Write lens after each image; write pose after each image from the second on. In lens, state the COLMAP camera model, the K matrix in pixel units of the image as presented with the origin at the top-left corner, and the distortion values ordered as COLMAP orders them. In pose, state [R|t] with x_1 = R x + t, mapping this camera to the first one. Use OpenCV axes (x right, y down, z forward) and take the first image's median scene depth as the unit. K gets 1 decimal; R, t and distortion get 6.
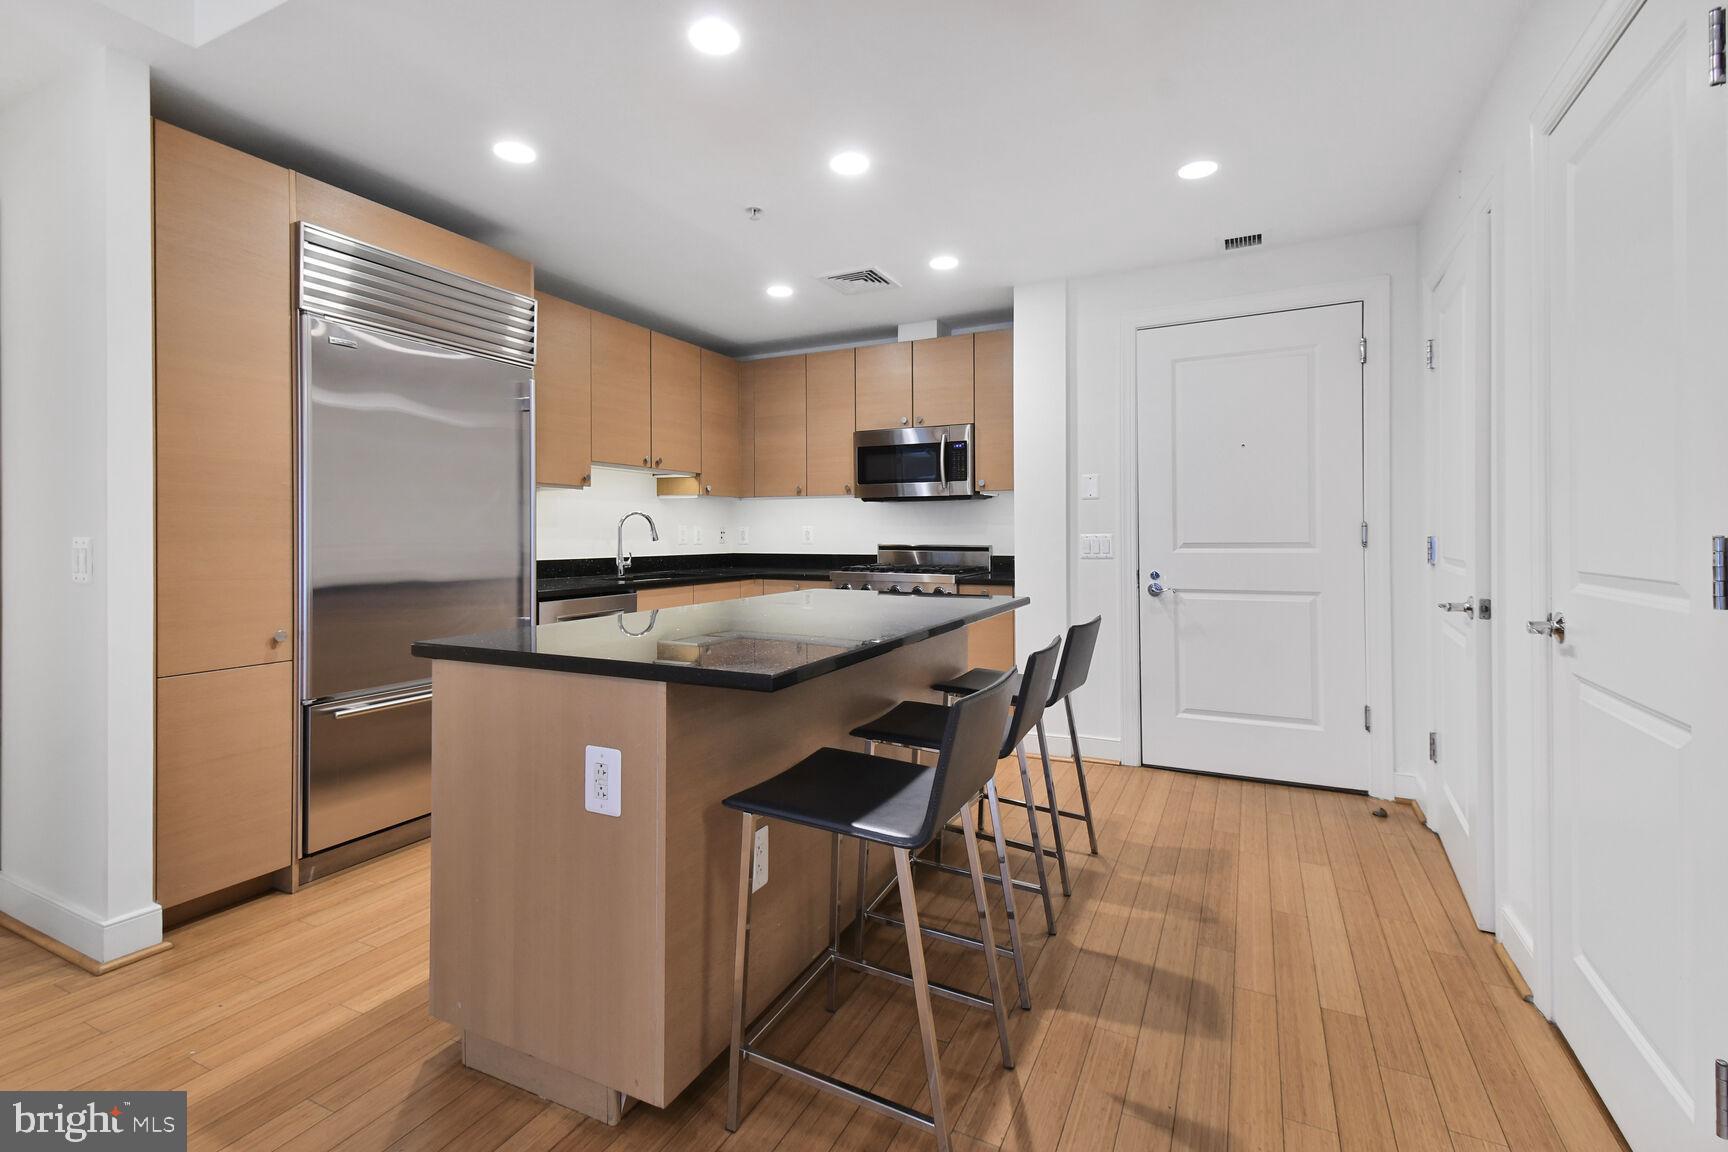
lens RADIAL K [[775.2, 0, 859.8], [0, 775.2, 540.1], [0, 0, 1]] dist [0.037373, -0.021152]
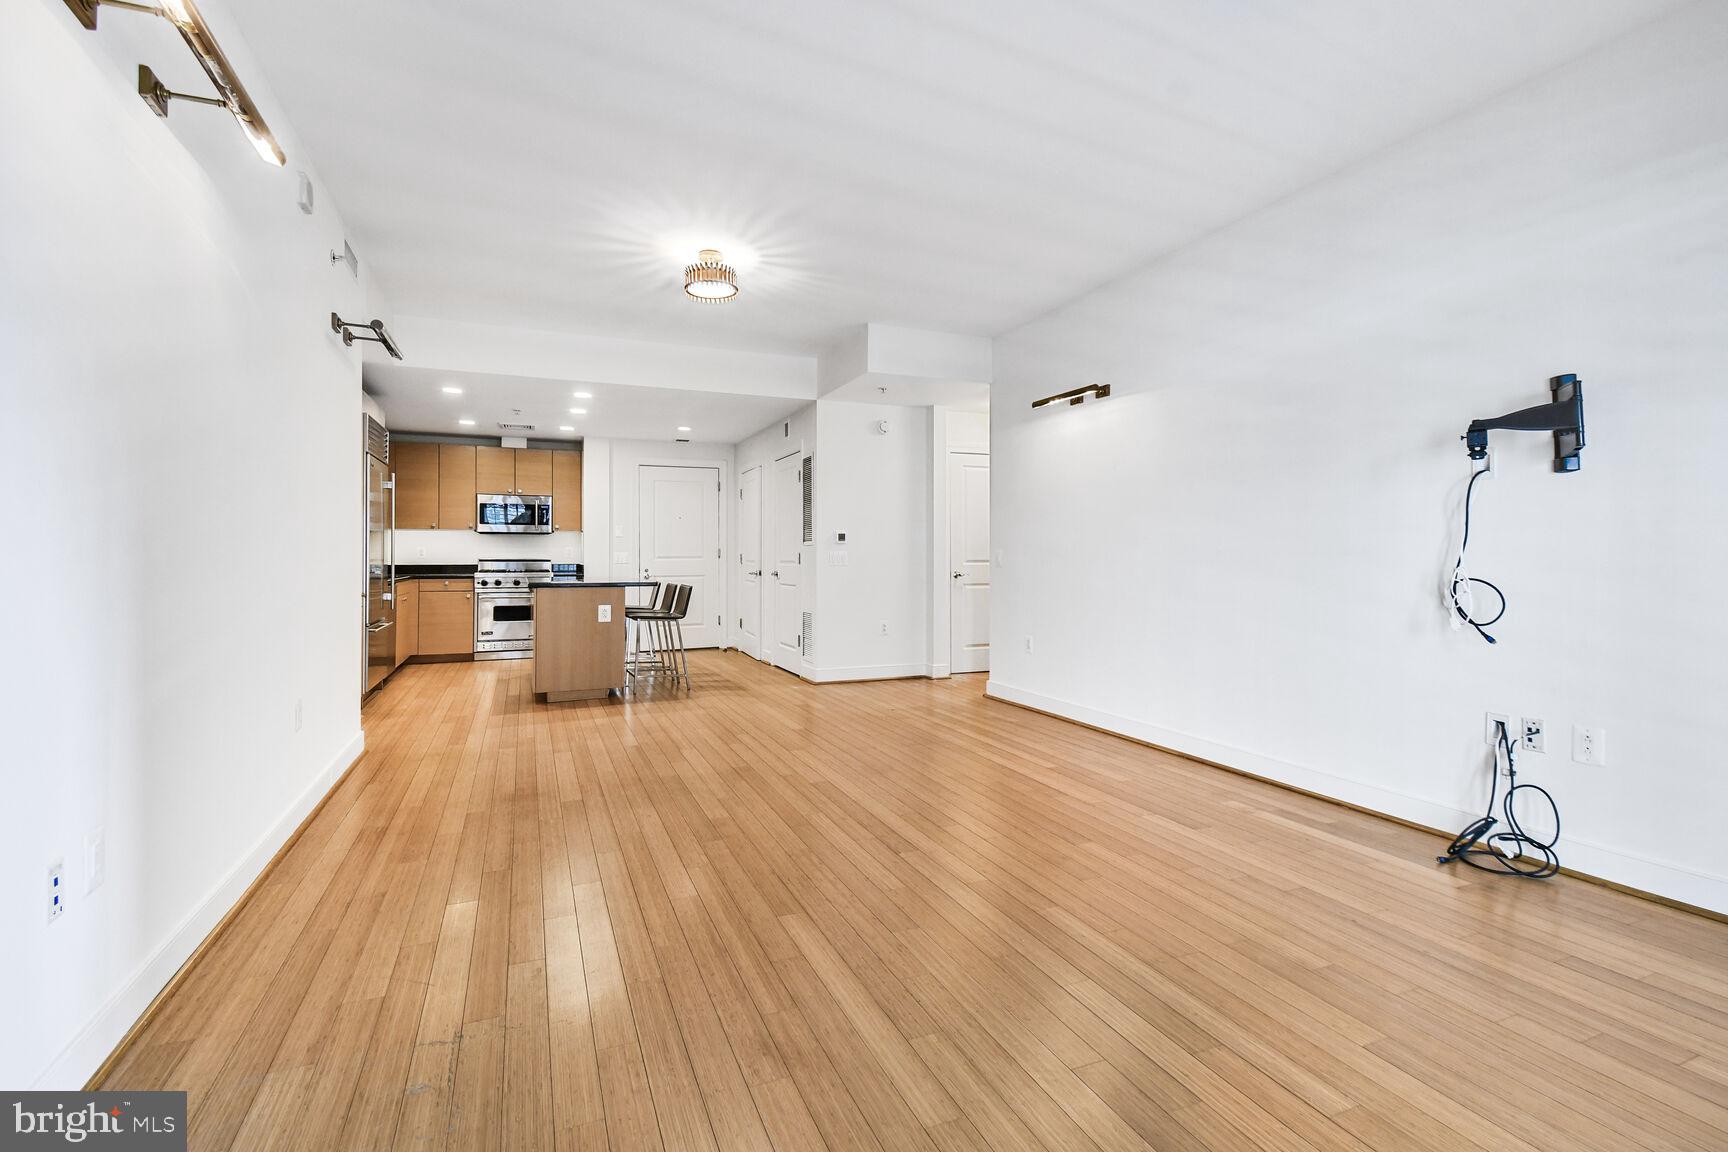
lens RADIAL K [[775.2, 0, 859.8], [0, 775.2, 540.1], [0, 0, 1]] dist [0.037373, -0.021152]
pose [[0.650752, 0.019134, 0.759049, -0.847802], [-0.001858, 0.999720, -0.023607, 0.006548], [-0.759288, 0.013952, 0.650605, -0.882470]]
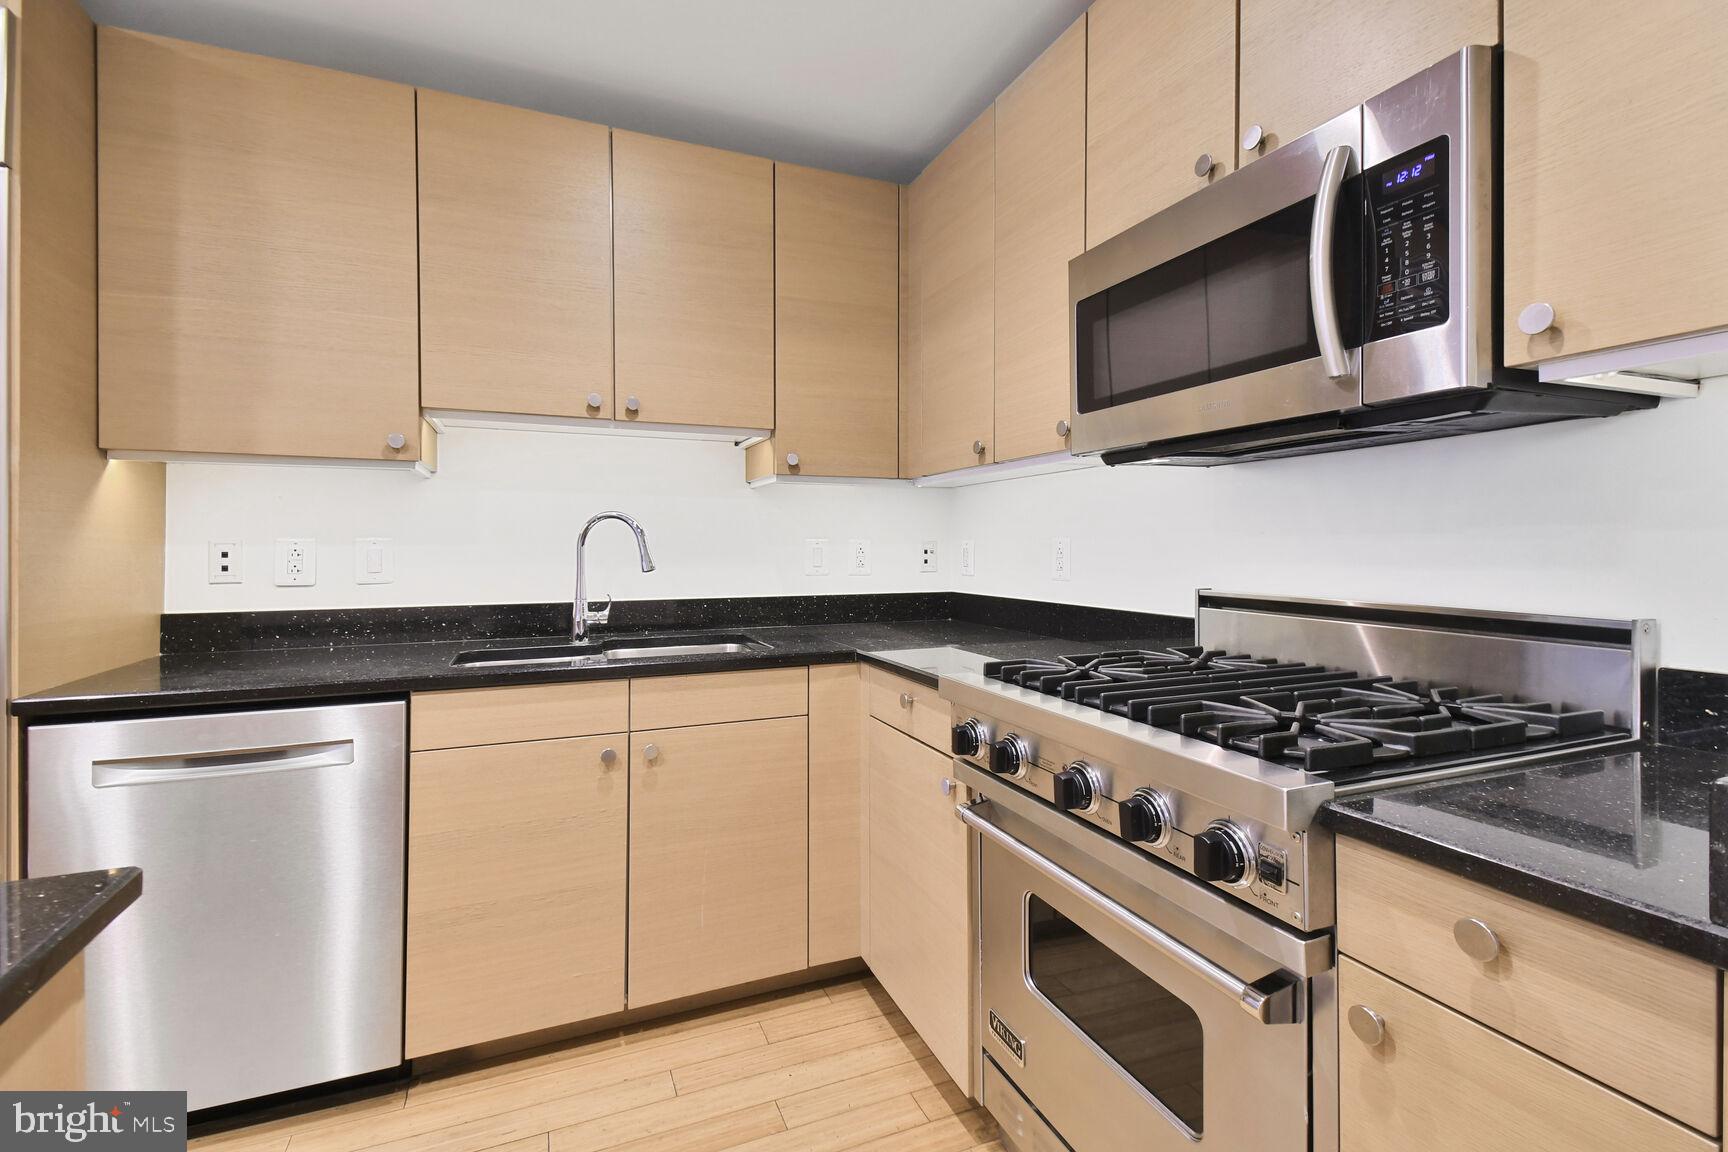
lens RADIAL K [[786.0, 0, 839.8], [0, 786.0, 547.0], [0, 0, 1]] dist [0.012909, -0.000527]
pose [[0.768741, 0.002280, -0.639557, 0.145259], [-0.006069, 0.999975, -0.003730, -0.013425], [0.639532, 0.006749, 0.768735, 0.711938]]
